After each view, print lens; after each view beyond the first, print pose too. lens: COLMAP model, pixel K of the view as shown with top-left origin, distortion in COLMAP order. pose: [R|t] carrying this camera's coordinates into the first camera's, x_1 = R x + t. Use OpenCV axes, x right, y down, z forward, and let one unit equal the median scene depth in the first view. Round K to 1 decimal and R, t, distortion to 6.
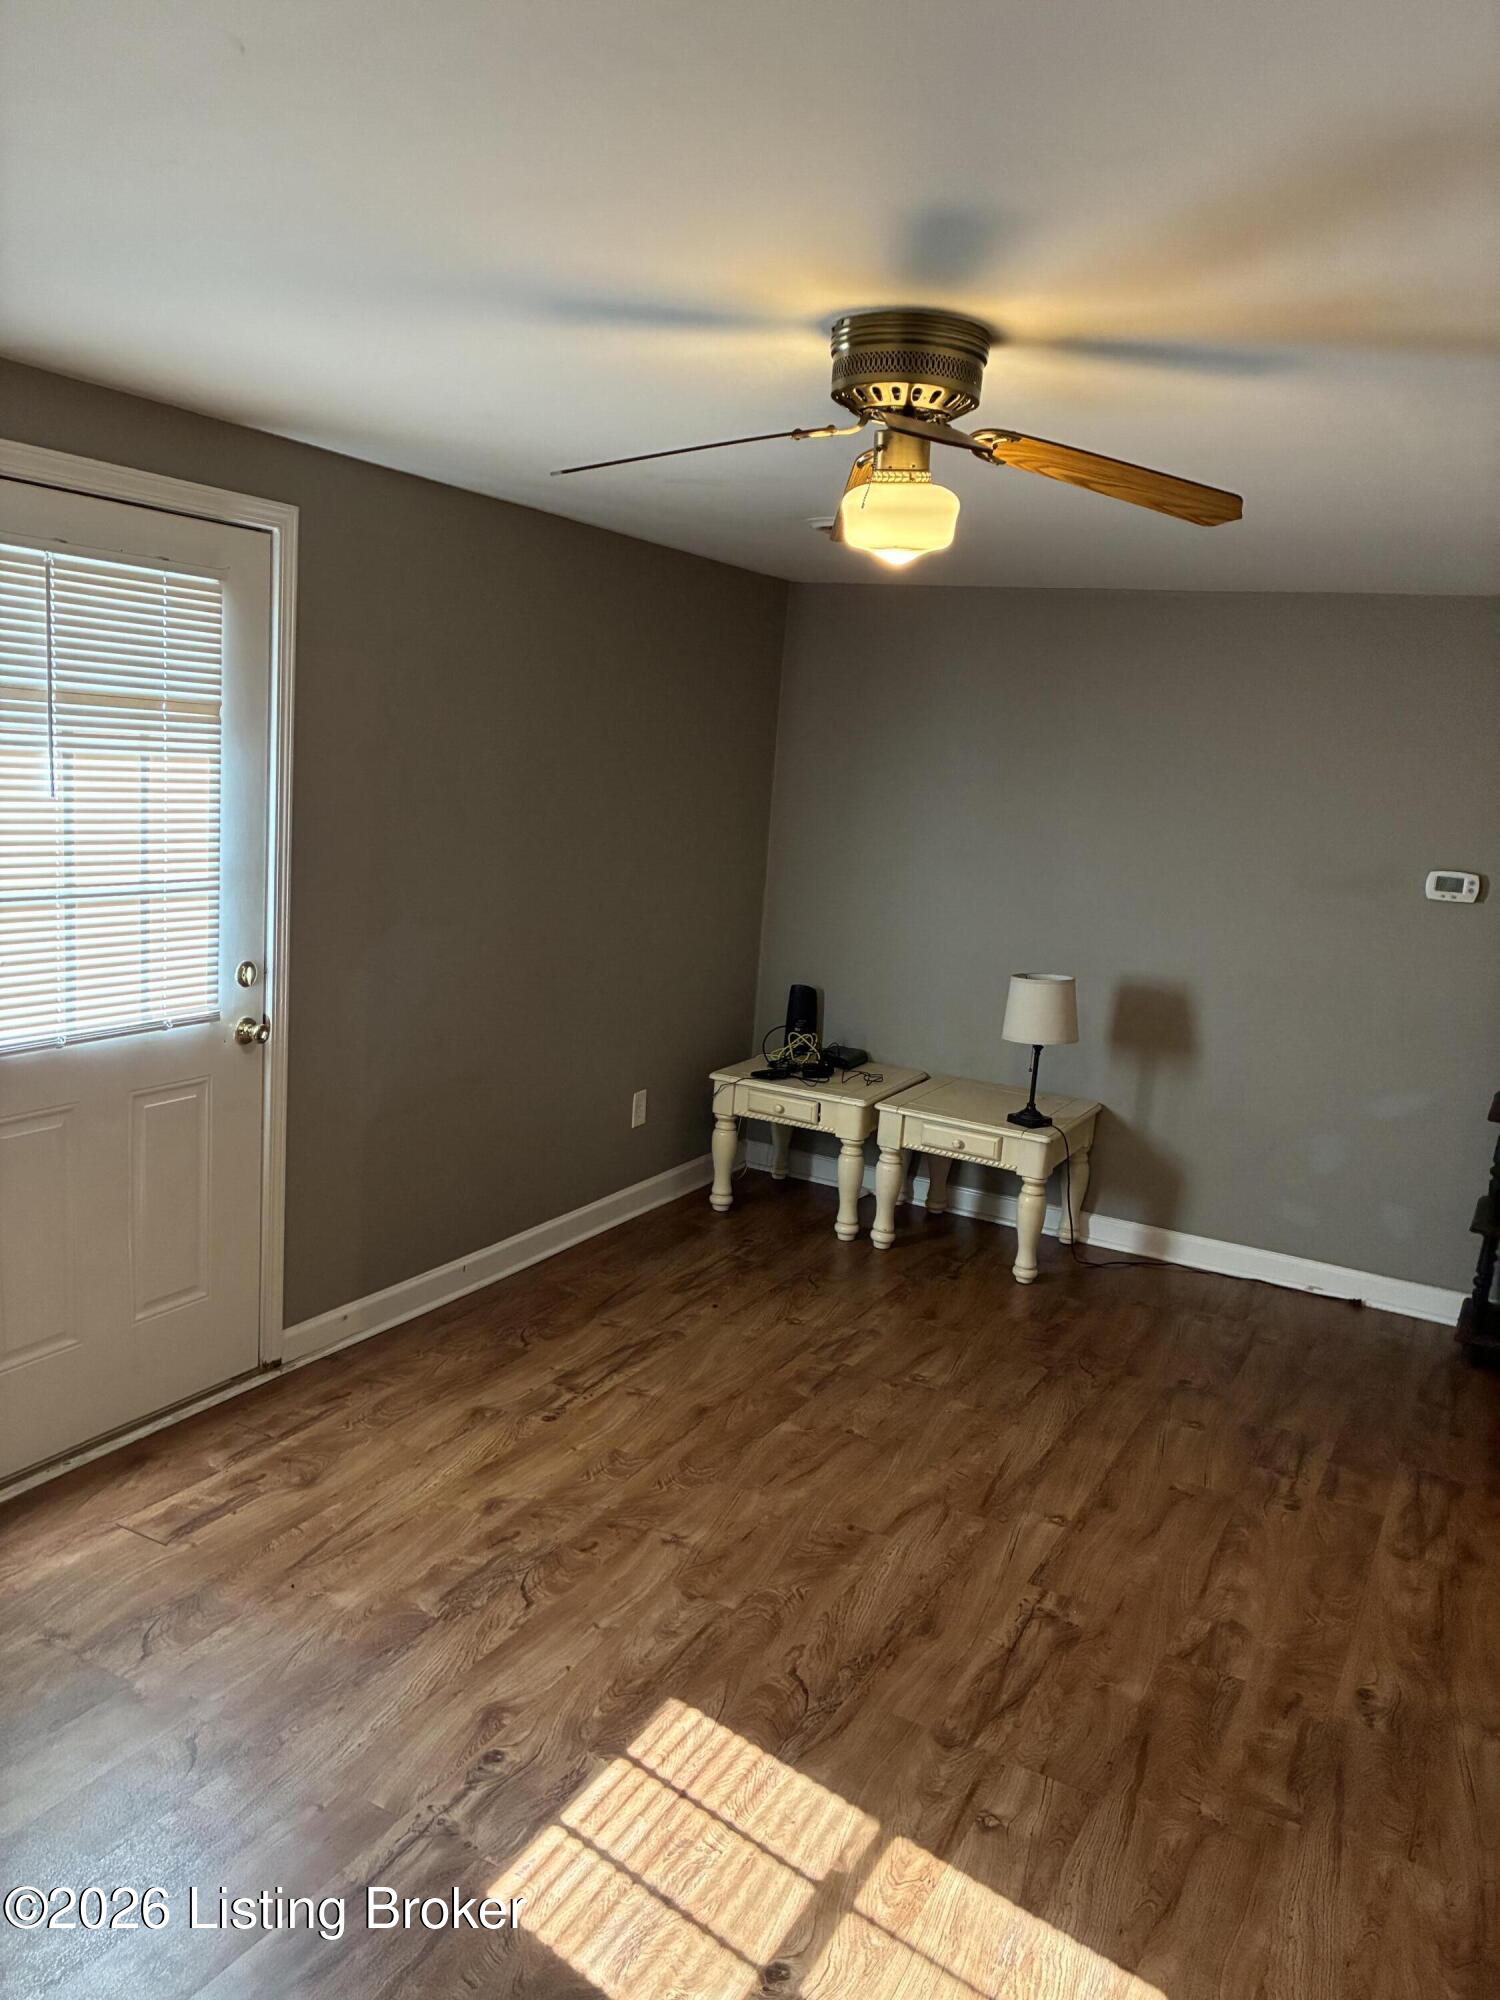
lens RADIAL K [[1533.3, 0, 742.8], [0, 1533.3, 998.5], [0, 0, 1]] dist [0.062768, -0.087374]
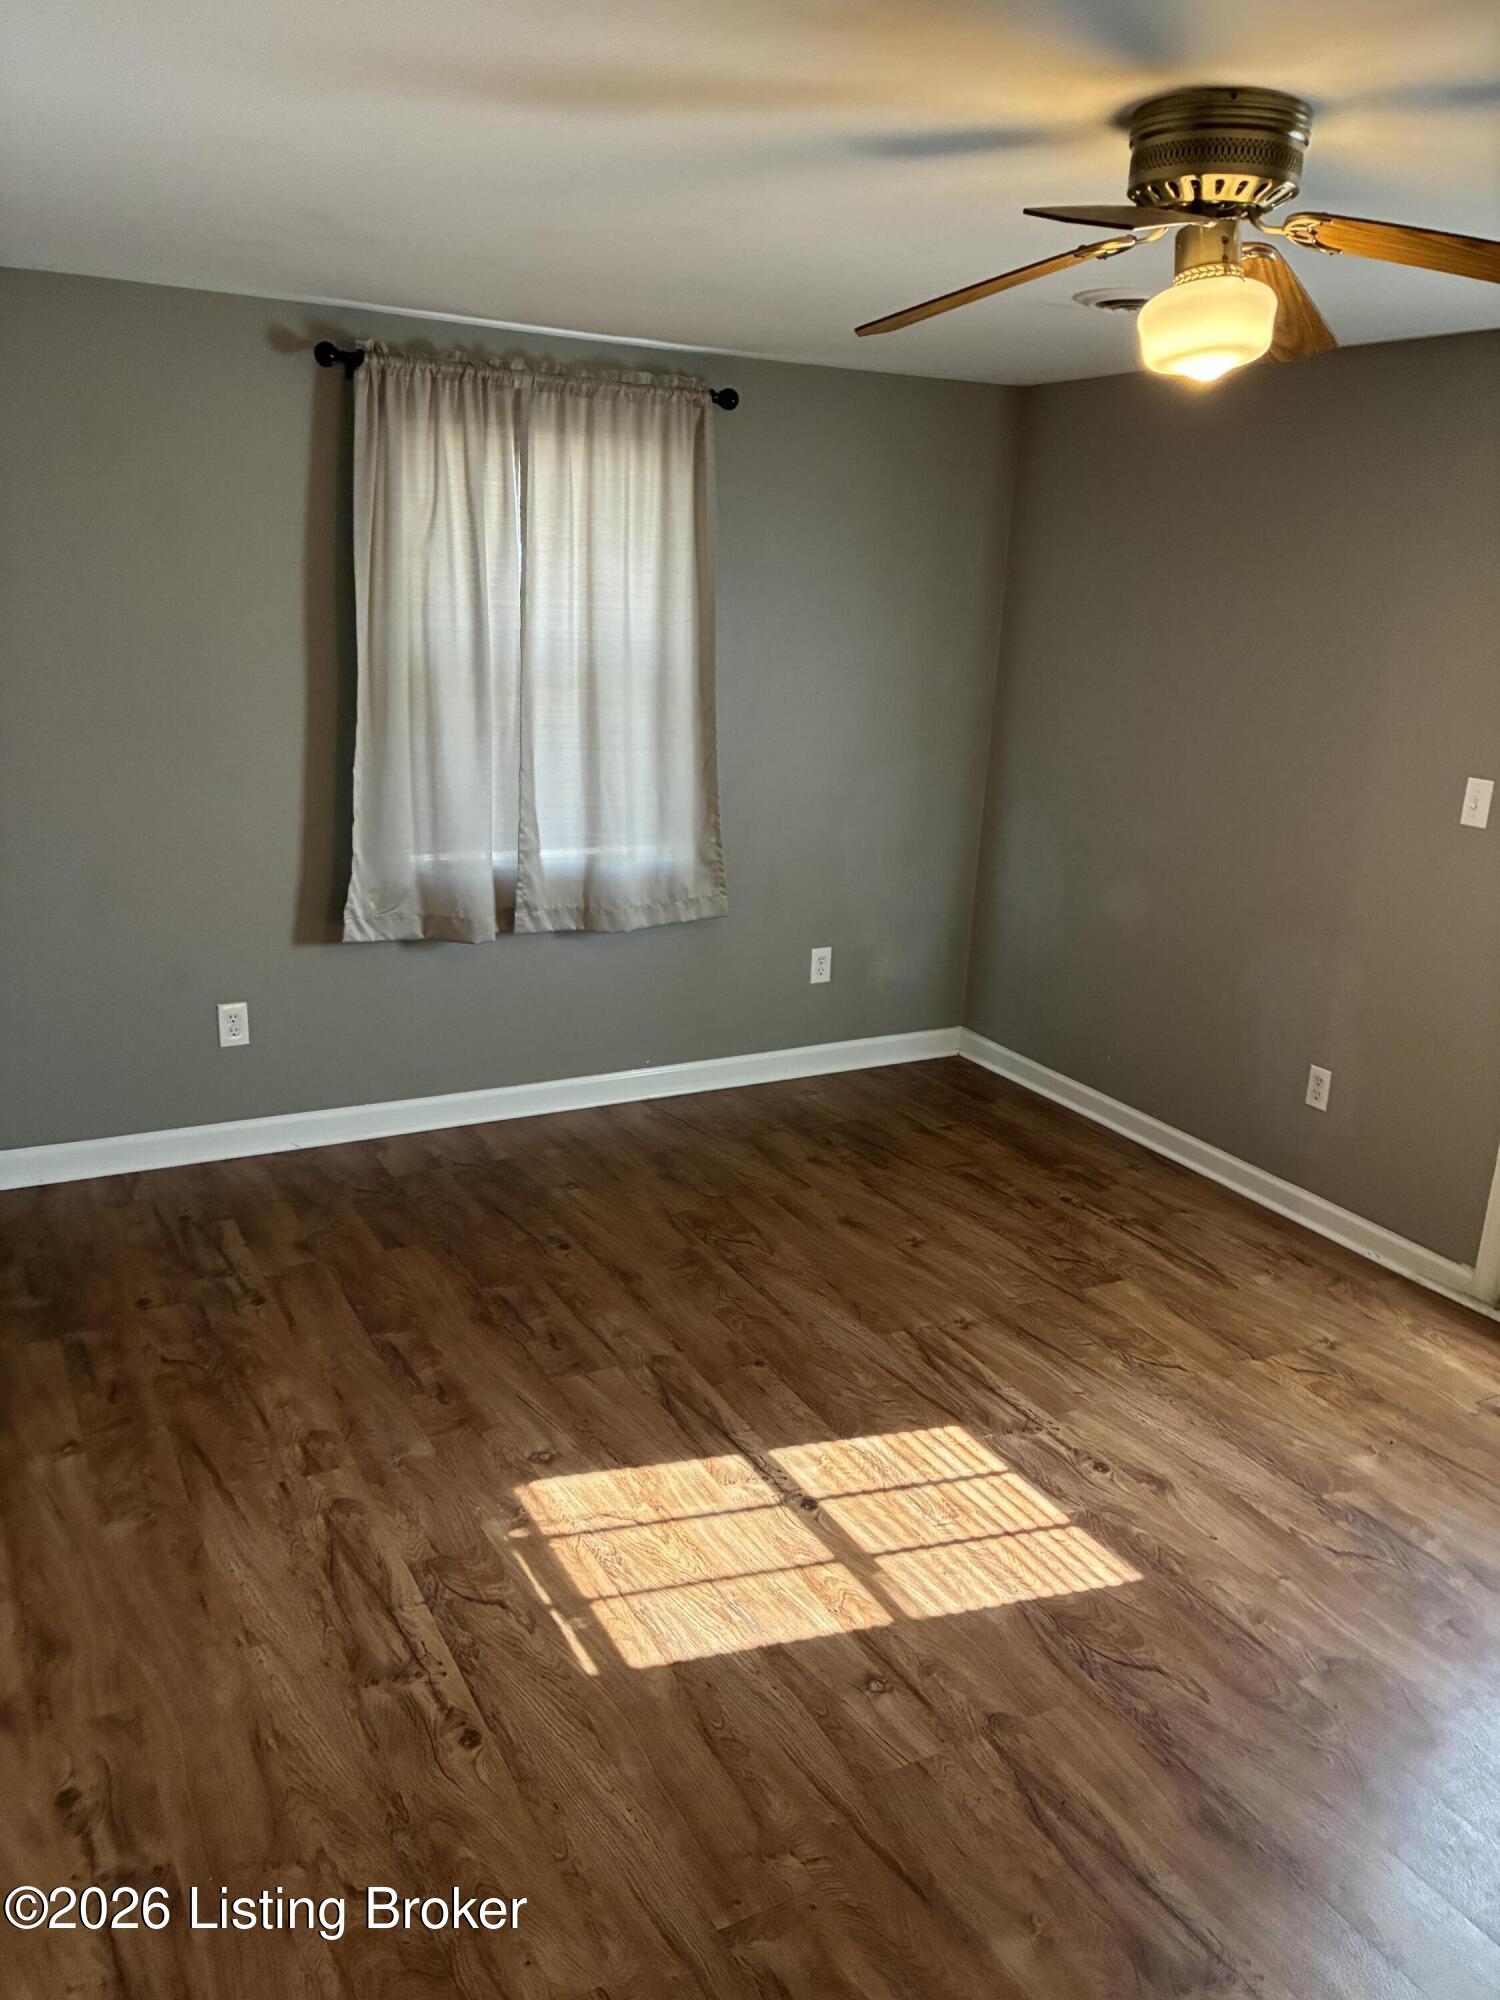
lens RADIAL K [[1533.3, 0, 742.8], [0, 1533.3, 998.5], [0, 0, 1]] dist [0.062768, -0.087374]
pose [[-0.544512, 0.145663, -0.826008, 0.998200], [-0.219292, 0.925826, 0.307826, -0.174989], [0.809579, 0.348752, -0.472181, 1.286599]]
